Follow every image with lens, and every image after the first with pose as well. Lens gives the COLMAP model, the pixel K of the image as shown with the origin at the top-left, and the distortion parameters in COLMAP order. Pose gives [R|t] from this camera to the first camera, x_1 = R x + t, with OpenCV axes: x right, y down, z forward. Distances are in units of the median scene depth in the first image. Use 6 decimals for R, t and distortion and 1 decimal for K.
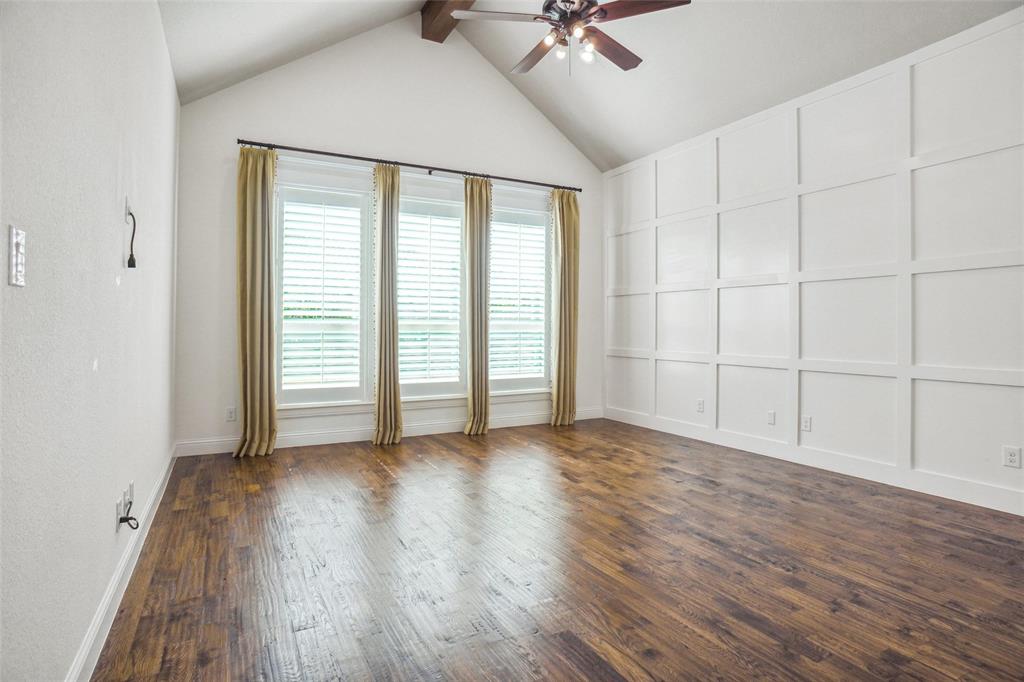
lens RADIAL K [[556.0, 0, 515.1], [0, 556.0, 335.7], [0, 0, 1]] dist [0.006241, 0.001186]
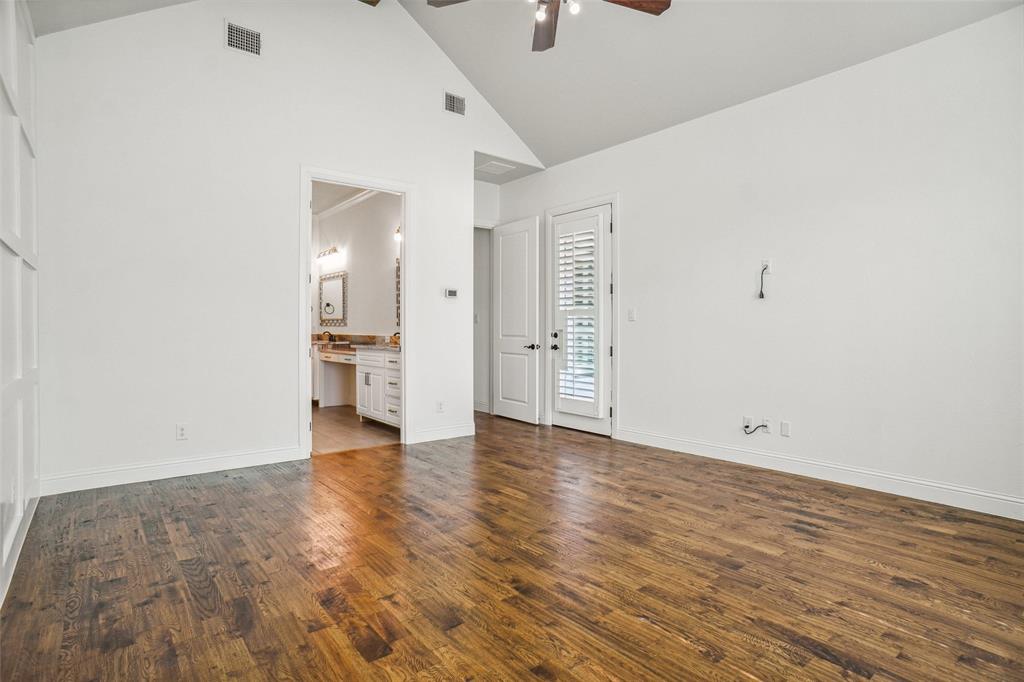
lens RADIAL K [[556.0, 0, 512.9], [0, 556.0, 337.6], [0, 0, 1]] dist [0.006241, 0.001186]
pose [[-0.983815, -0.003648, -0.179149, 0.367383], [-0.007689, 0.999731, 0.021866, -0.021215], [0.179022, 0.022890, -0.983579, 2.127980]]
